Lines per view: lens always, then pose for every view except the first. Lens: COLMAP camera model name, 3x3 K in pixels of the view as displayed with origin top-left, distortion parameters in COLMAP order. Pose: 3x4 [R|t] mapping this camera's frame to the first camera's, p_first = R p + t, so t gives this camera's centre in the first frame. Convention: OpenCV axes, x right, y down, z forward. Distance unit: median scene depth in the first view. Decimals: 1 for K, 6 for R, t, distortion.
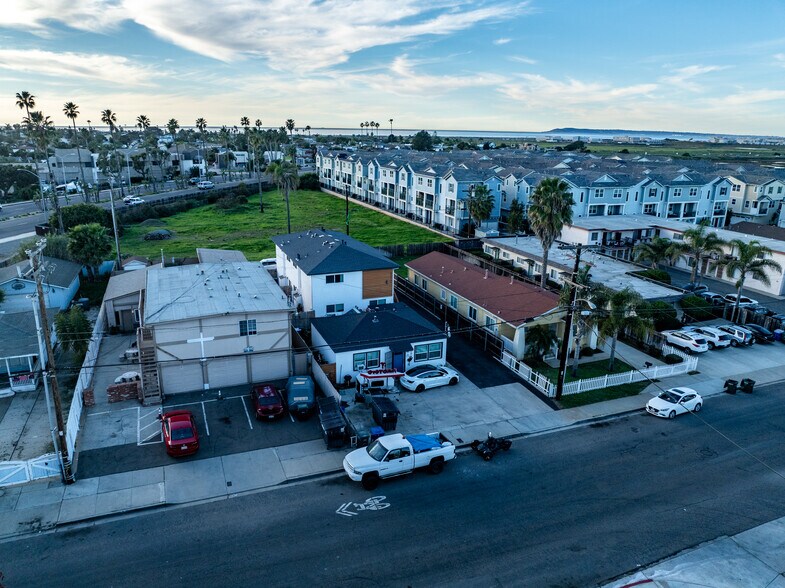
lens RADIAL K [[554.7, 0, 391.8], [0, 554.7, 295.7], [0, 0, 1]] dist [-0.054374, 0.025154]
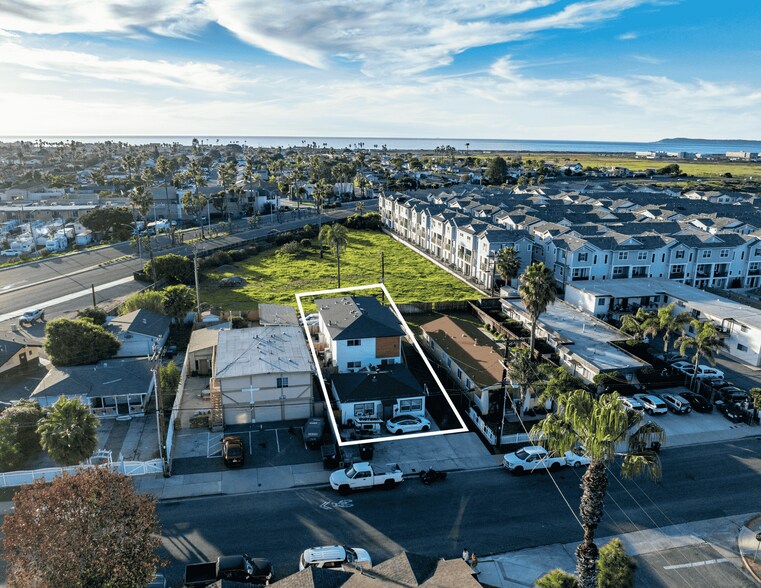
lens RADIAL K [[594.1, 0, 388.8], [0, 594.1, 308.7], [0, 0, 1]] dist [-0.053667, 0.022006]
pose [[0.988878, 0.038191, -0.143742, 0.089857], [-0.039993, 0.999153, -0.009670, -0.051187], [0.143251, 0.015312, 0.989568, -0.195982]]
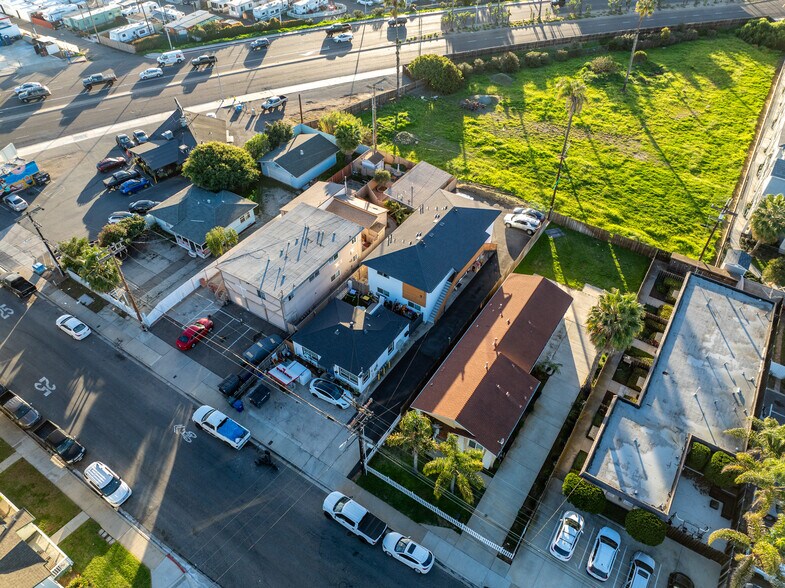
lens RADIAL K [[554.7, 0, 393.9], [0, 554.7, 296.8], [0, 0, 1]] dist [-0.054374, 0.025154]
pose [[0.564387, 0.563606, -0.603171, 0.342378], [-0.231008, 0.809302, 0.540061, -0.331123], [0.792529, -0.165466, 0.586957, 0.144180]]
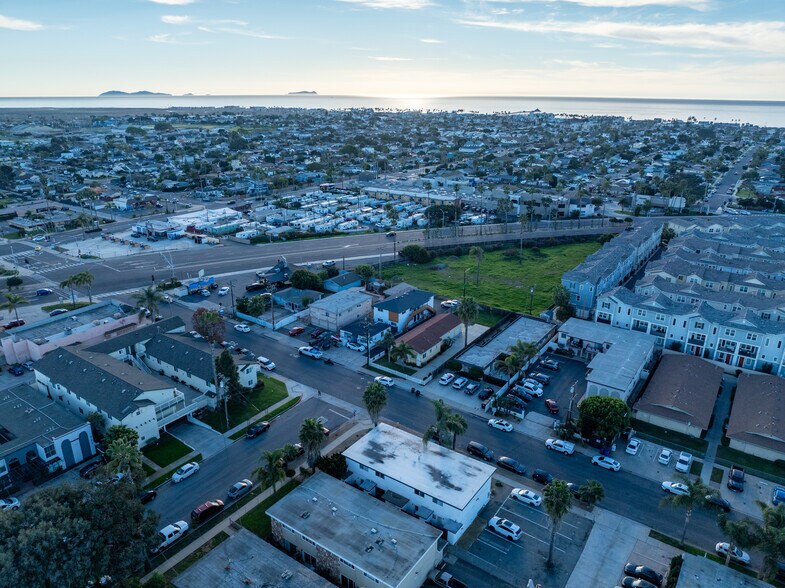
lens RADIAL K [[554.7, 0, 393.7], [0, 554.7, 297.4], [0, 0, 1]] dist [-0.054374, 0.025154]
pose [[0.538218, 0.279910, -0.794966, 1.081913], [-0.241206, 0.954942, 0.172933, -0.298680], [0.807552, 0.098675, 0.581483, -0.296728]]
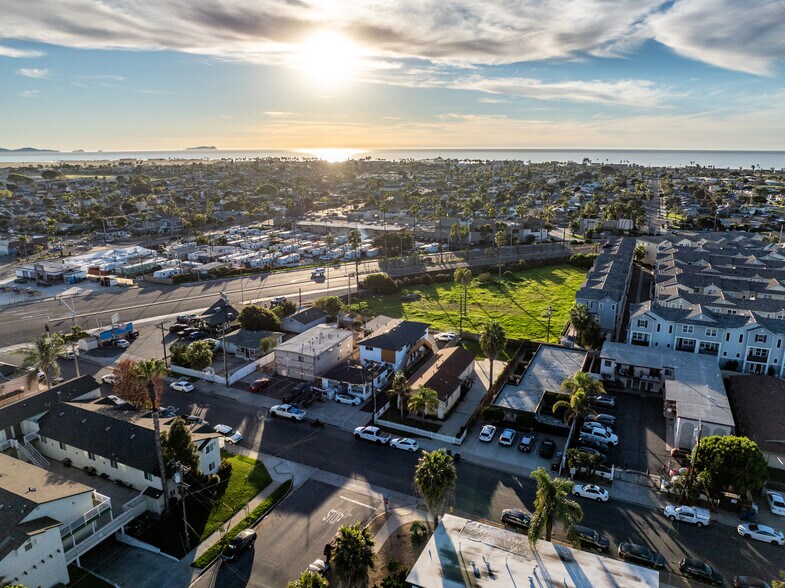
lens RADIAL K [[554.7, 0, 392.8], [0, 554.7, 296.5], [0, 0, 1]] dist [-0.054374, 0.025154]
pose [[0.673200, 0.174970, -0.718462, 0.737367], [-0.200683, 0.978368, 0.050226, -0.178154], [0.711708, 0.110371, 0.693751, -0.226204]]
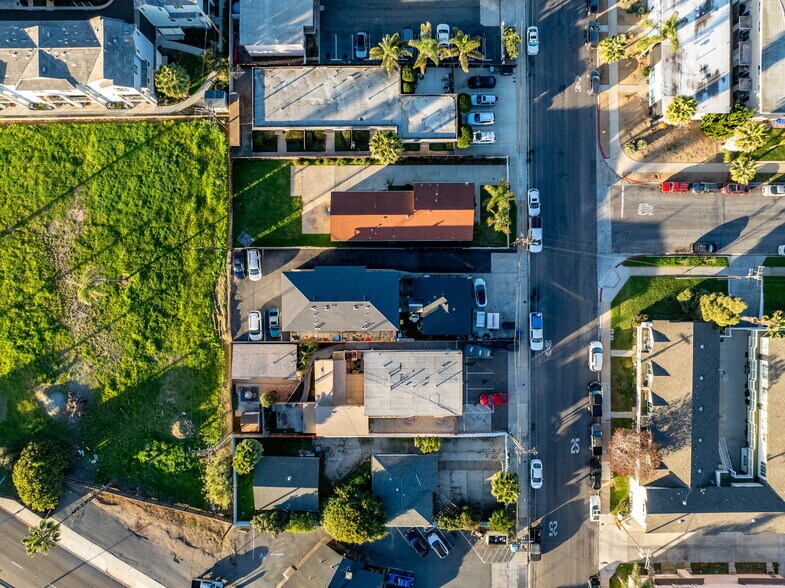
lens RADIAL K [[554.7, 0, 392.5], [0, 554.7, 293.3], [0, 0, 1]] dist [-0.054374, 0.025154]
pose [[0.378369, -0.925078, -0.032662, 0.003232], [0.272501, 0.077596, 0.959021, -0.833420], [-0.884635, -0.371765, 0.281445, 0.276434]]
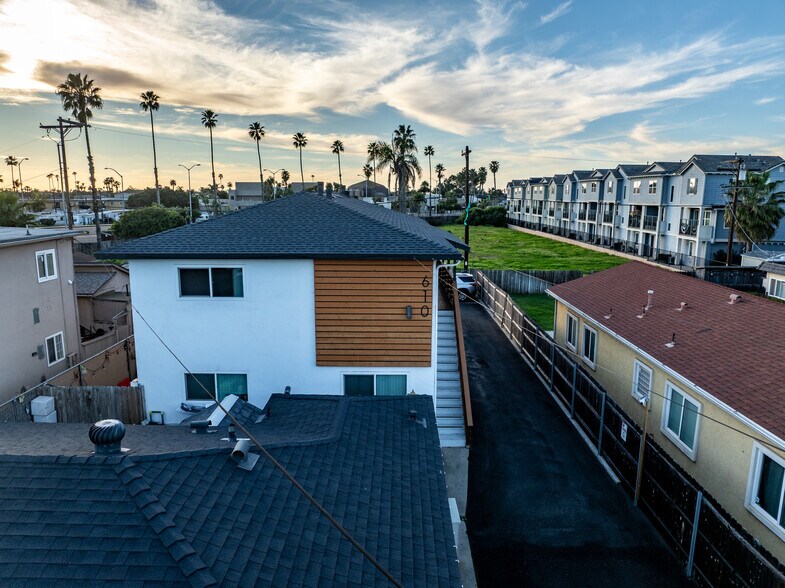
lens RADIAL K [[554.7, 0, 393.4], [0, 554.7, 299.7], [0, 0, 1]] dist [-0.054374, 0.025154]
pose [[0.922180, 0.060088, -0.382064, 0.045338], [-0.102336, 0.990559, -0.091220, -0.002883], [0.372975, 0.123220, 0.919623, 0.390191]]
